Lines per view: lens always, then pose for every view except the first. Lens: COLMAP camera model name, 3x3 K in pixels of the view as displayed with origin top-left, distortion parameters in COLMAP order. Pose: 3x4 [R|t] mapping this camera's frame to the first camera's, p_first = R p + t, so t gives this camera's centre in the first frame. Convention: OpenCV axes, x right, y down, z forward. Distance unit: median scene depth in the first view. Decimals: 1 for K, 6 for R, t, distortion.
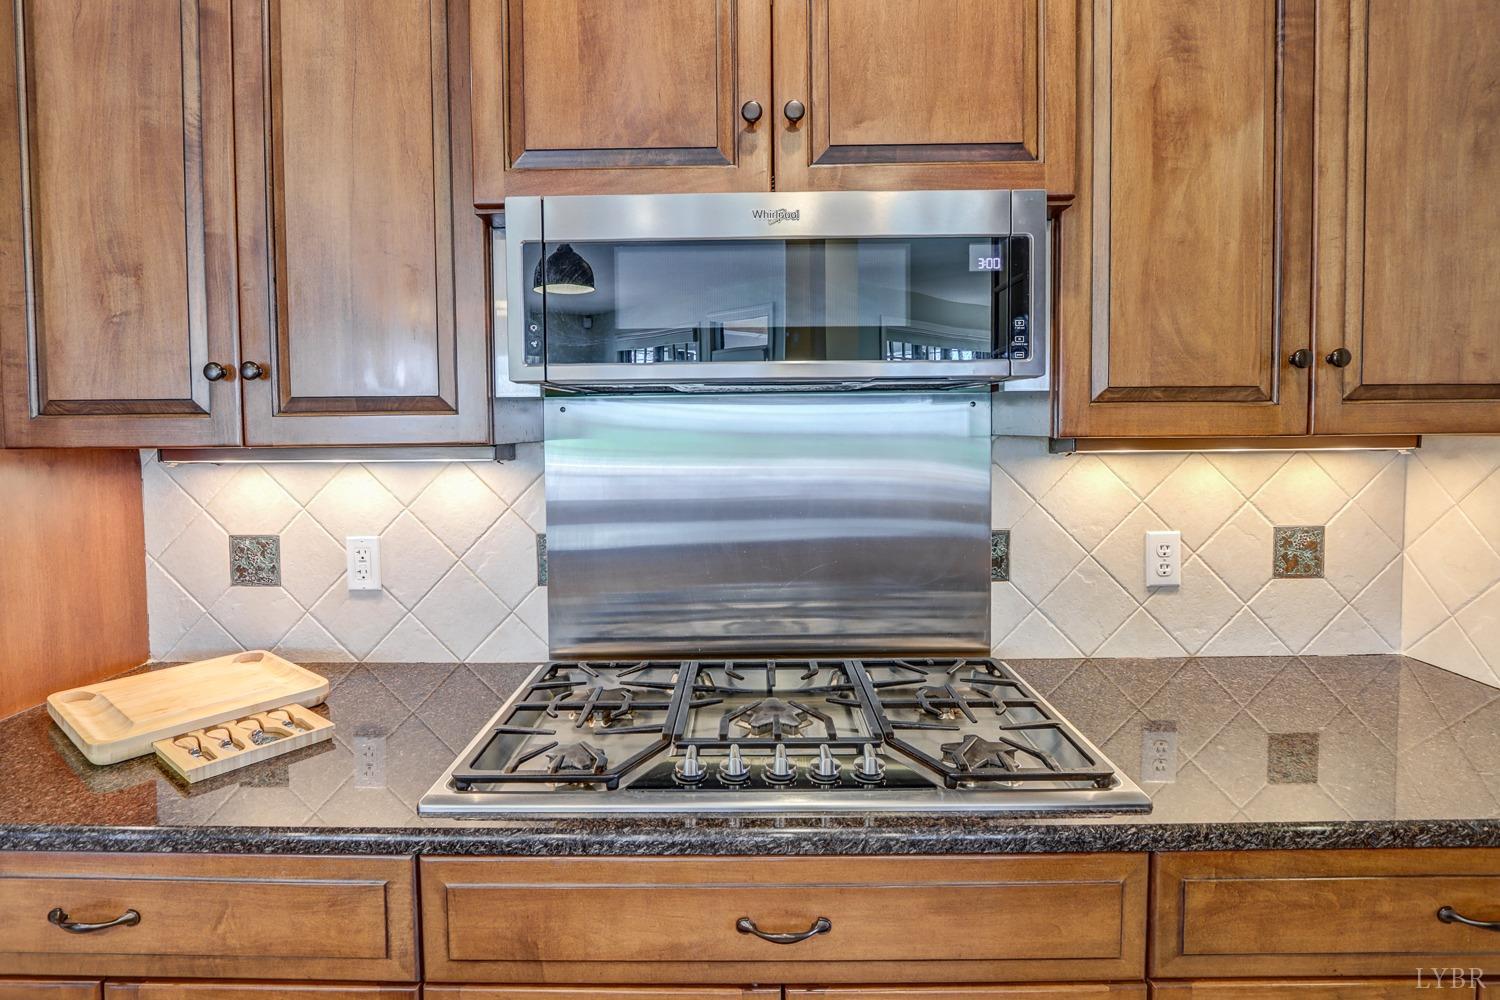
lens RADIAL K [[717.1, 0, 742.8], [0, 717.1, 456.0], [0, 0, 1]] dist [-0.022118, -0.000967]
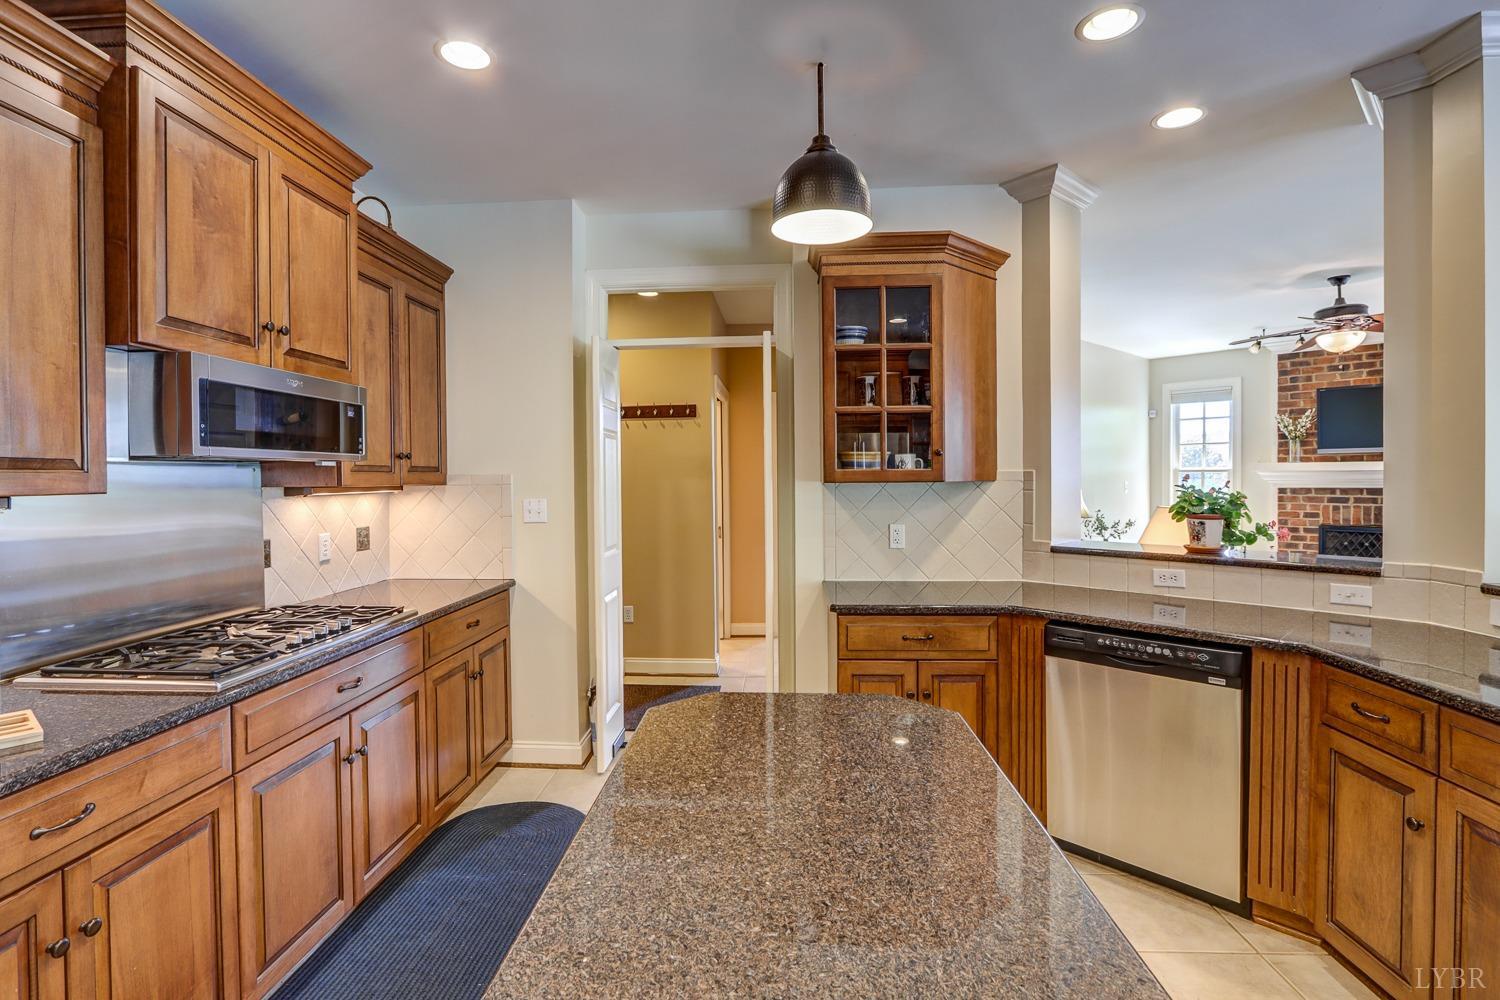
lens RADIAL K [[717.1, 0, 748.7], [0, 717.1, 492.5], [0, 0, 1]] dist [-0.022118, -0.000967]
pose [[0.035685, -0.013914, 0.999266, -1.795068], [0.049094, 0.998720, 0.012153, 0.029956], [-0.998156, 0.048625, 0.036323, -0.378501]]
